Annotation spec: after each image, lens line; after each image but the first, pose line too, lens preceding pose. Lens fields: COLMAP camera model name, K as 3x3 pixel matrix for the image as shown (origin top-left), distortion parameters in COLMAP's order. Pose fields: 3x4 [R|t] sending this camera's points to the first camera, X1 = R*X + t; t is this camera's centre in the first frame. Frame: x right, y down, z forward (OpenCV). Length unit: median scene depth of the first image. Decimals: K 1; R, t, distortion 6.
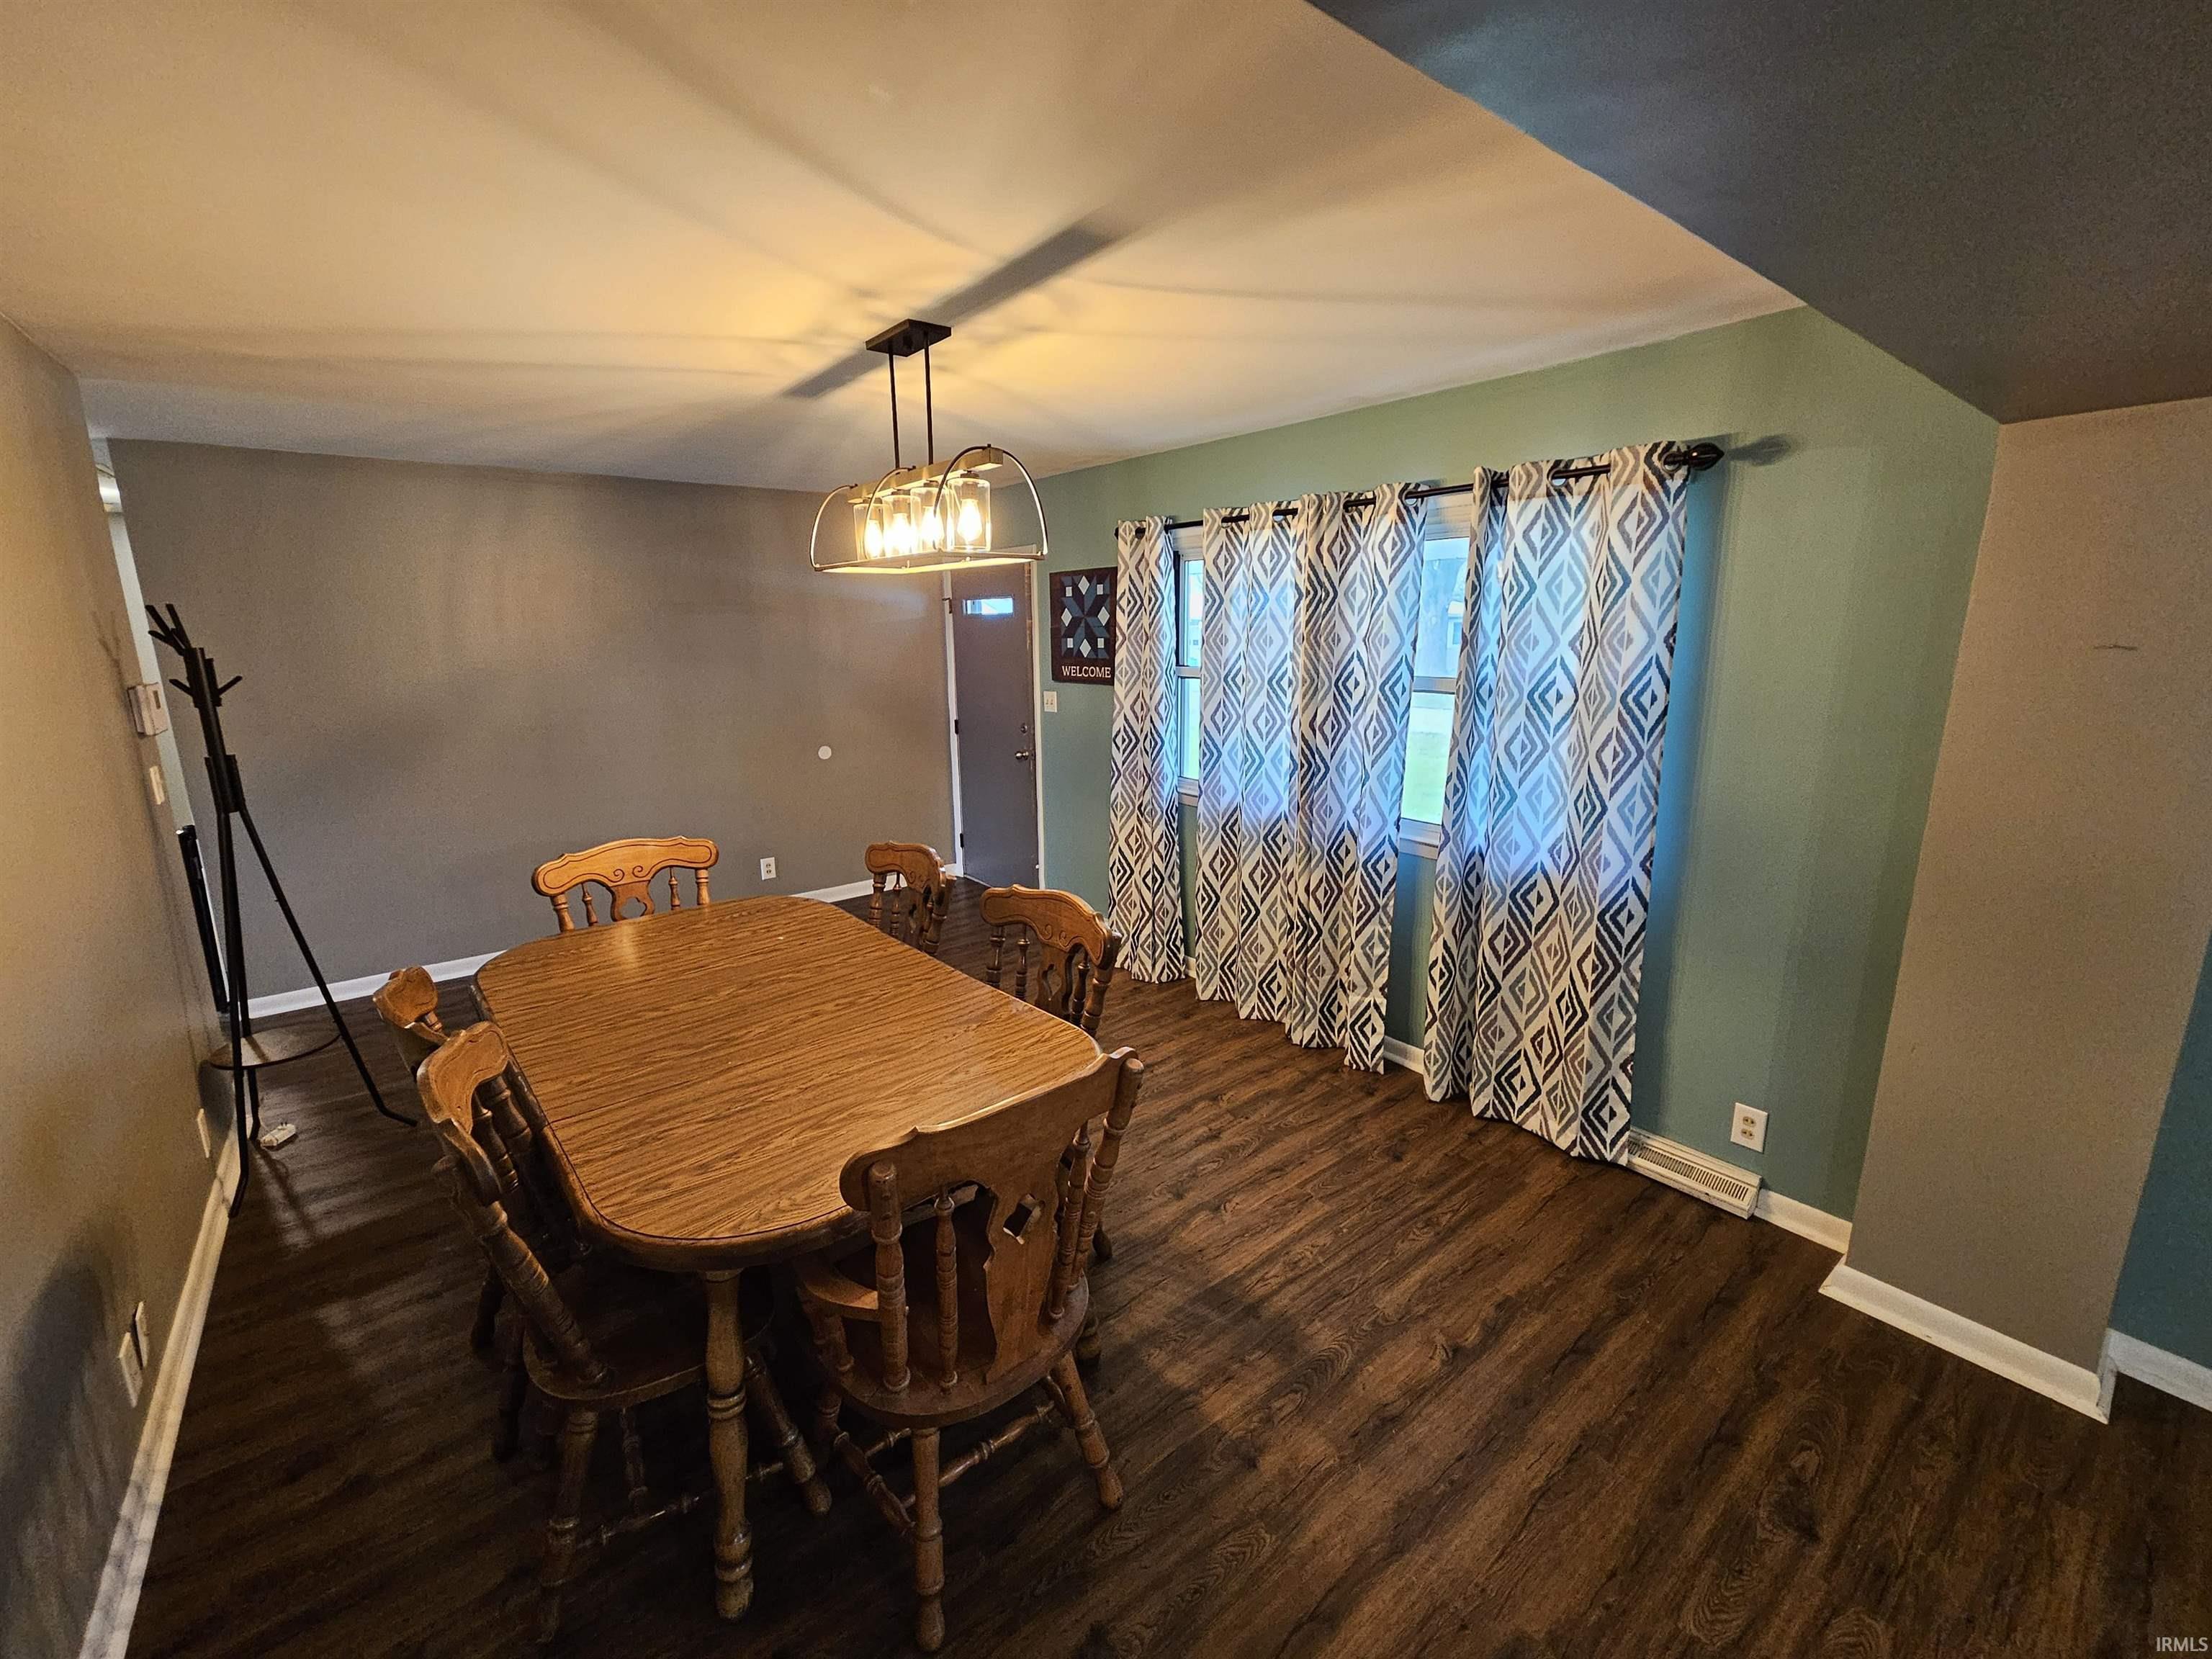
lens RADIAL K [[917.1, 0, 1119.1], [0, 917.1, 816.6], [0, 0, 1]] dist [0.007971, -0.000130]
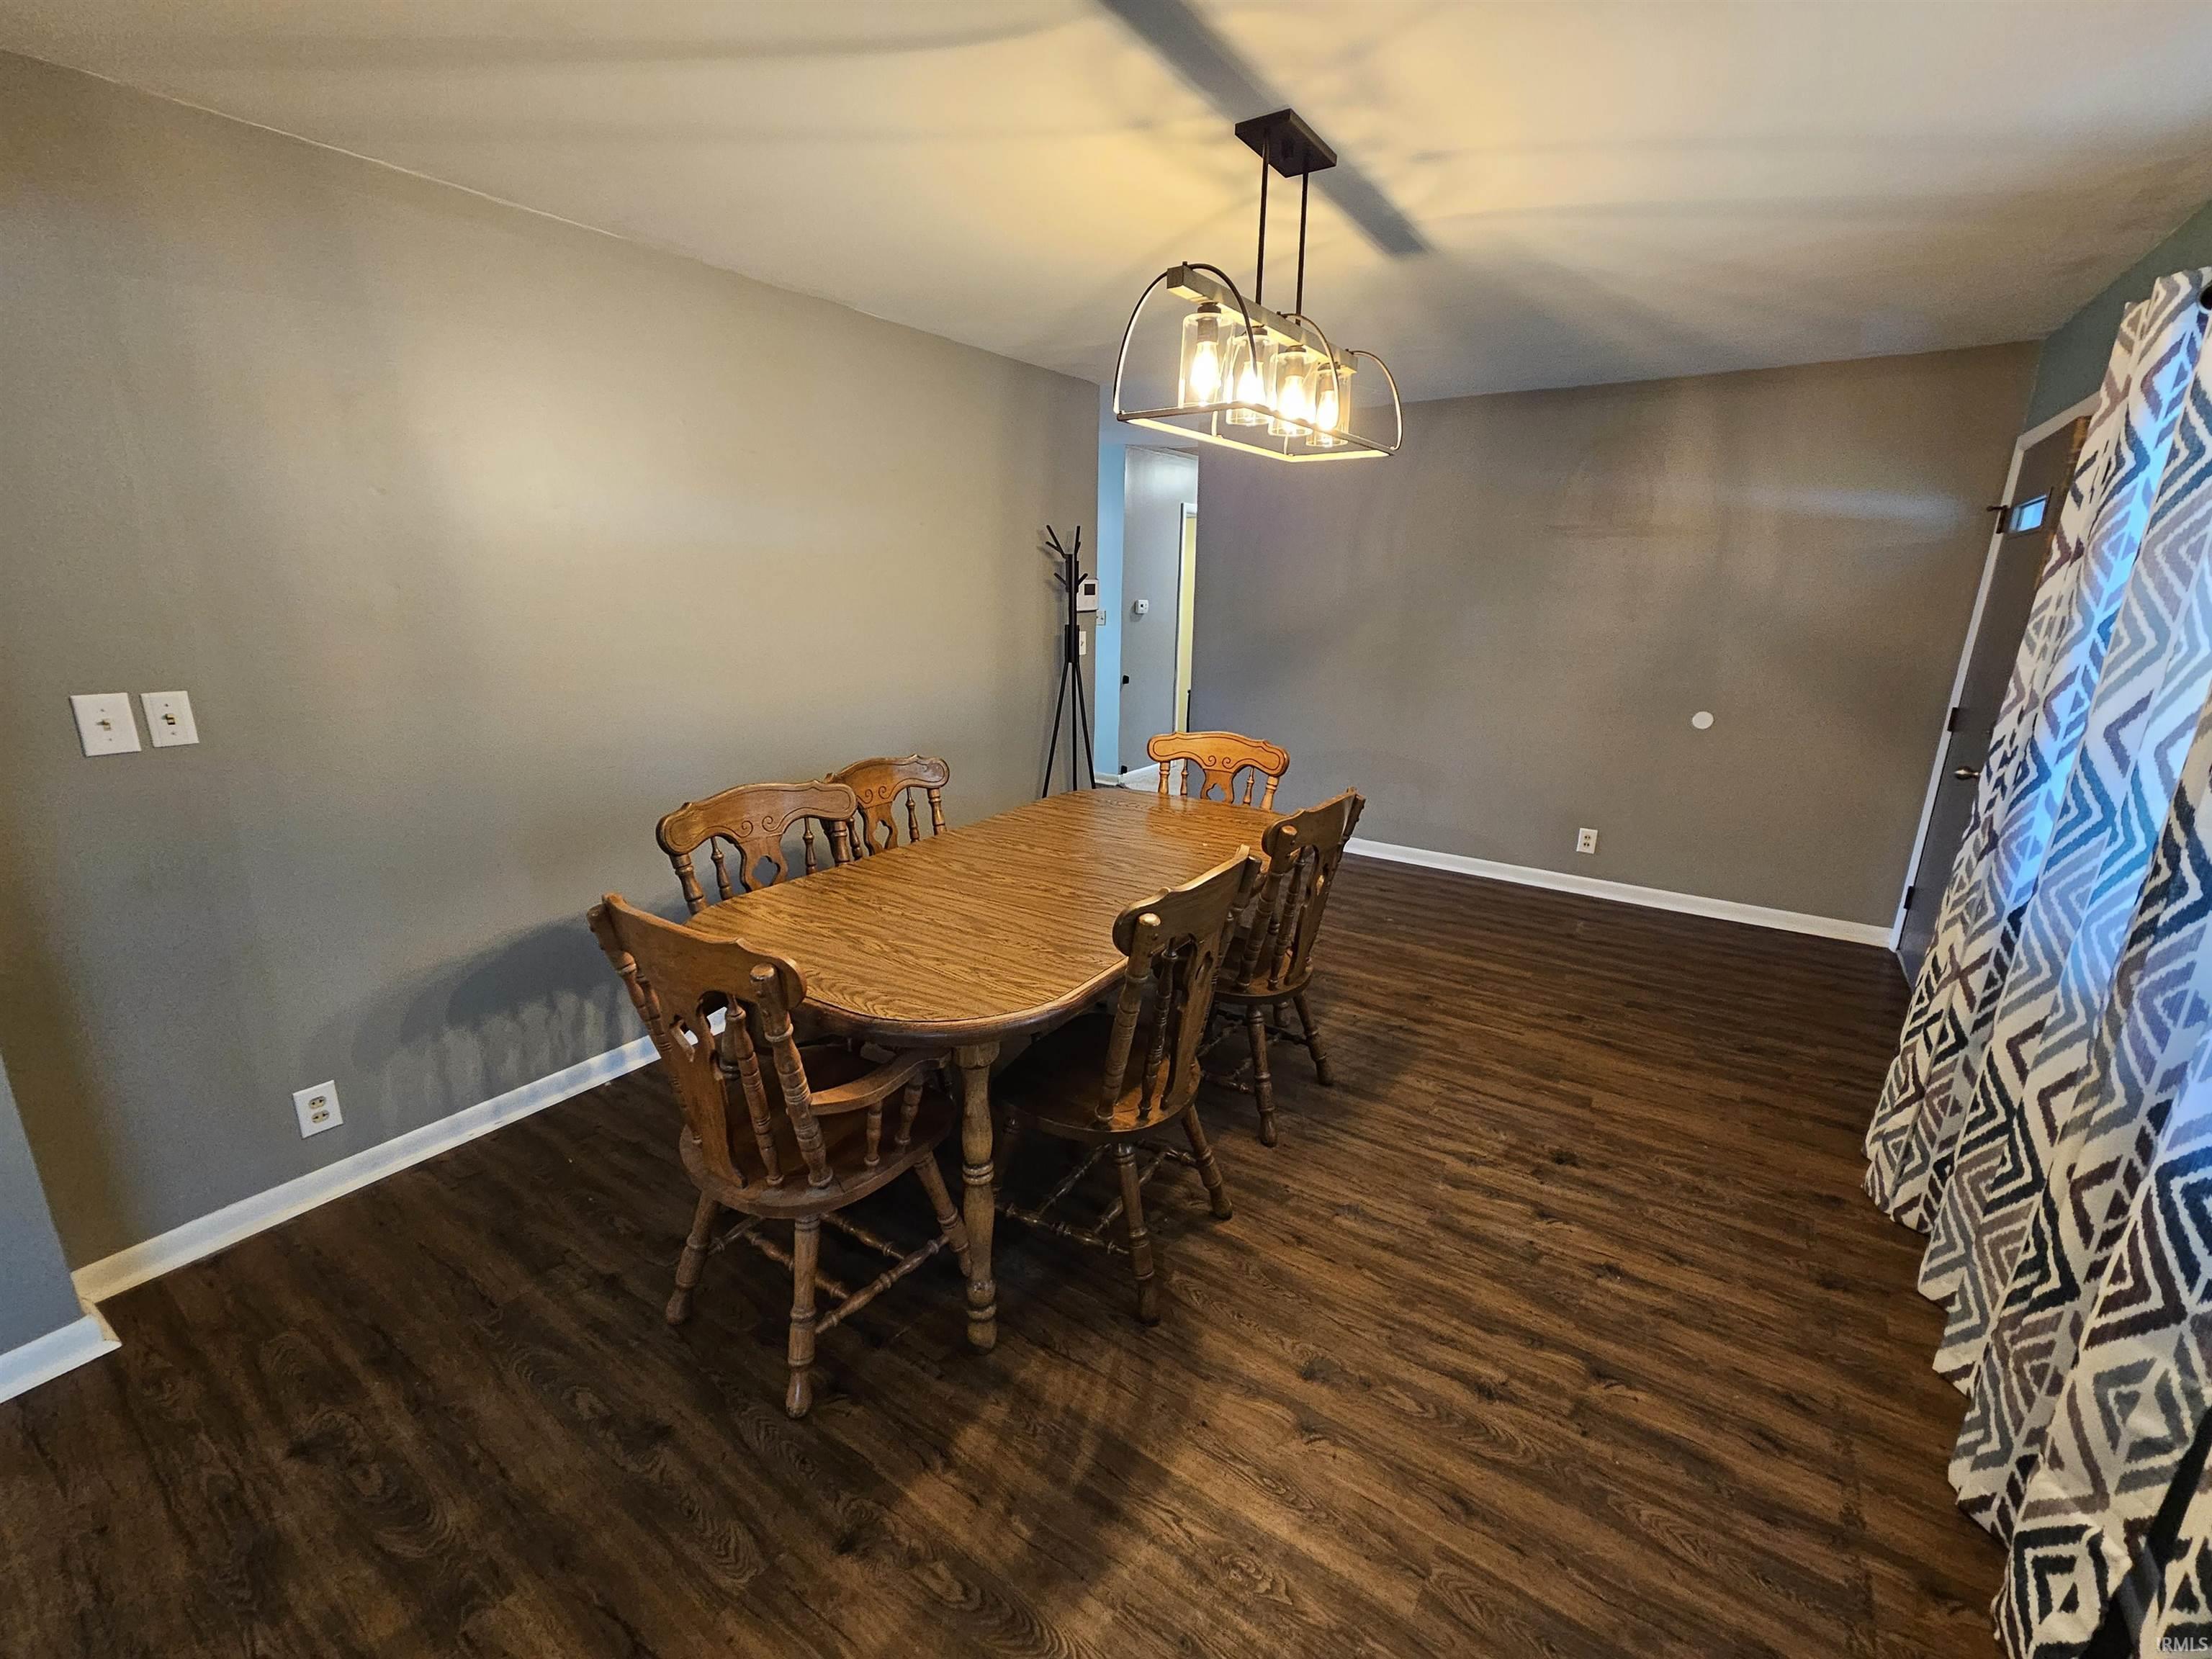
lens RADIAL K [[910.8, 0, 1111.1], [0, 910.8, 818.7], [0, 0, 1]] dist [0.002257, -0.000865]
pose [[0.283969, 0.255789, -0.924085, 0.434746], [-0.213810, 0.956386, 0.199027, -0.059998], [0.934691, 0.141061, 0.326274, 0.484876]]
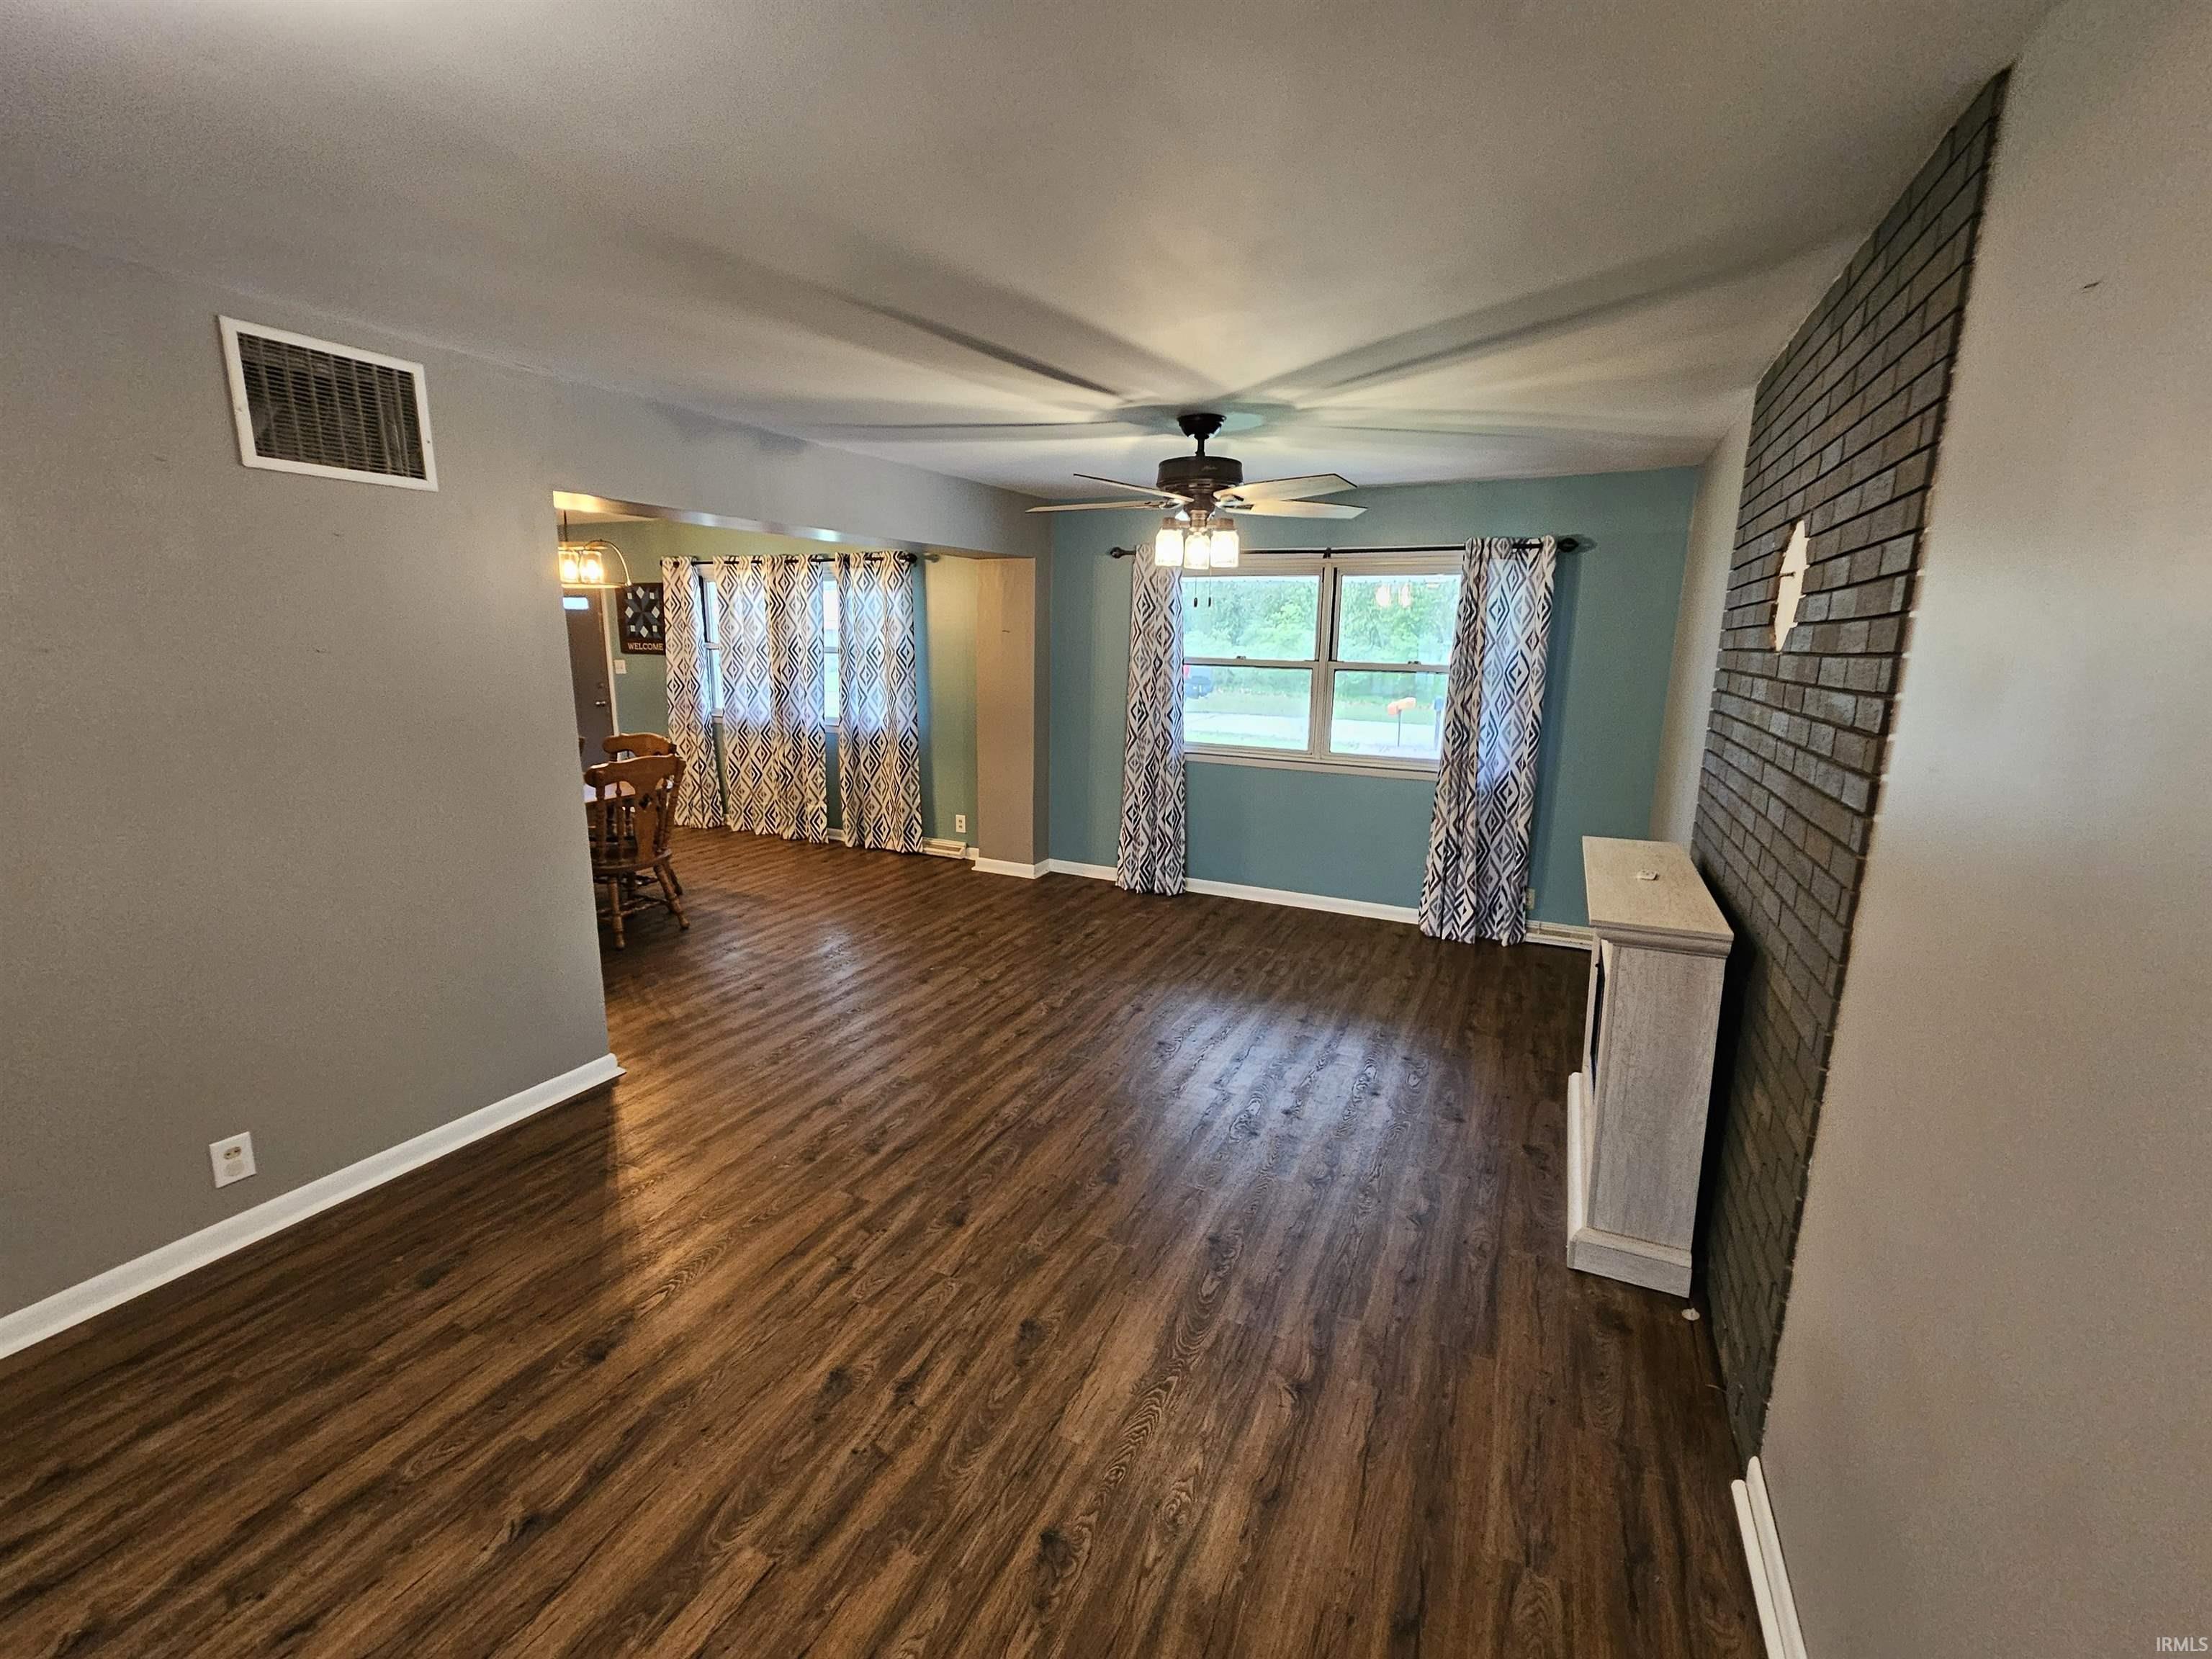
lens RADIAL K [[917.1, 0, 1119.1], [0, 917.1, 816.6], [0, 0, 1]] dist [0.007971, -0.000130]
pose [[0.900553, -0.062972, 0.430162, -0.001194], [0.066127, 0.997782, 0.007629, 0.253478], [-0.429688, 0.021575, 0.902720, -1.119729]]
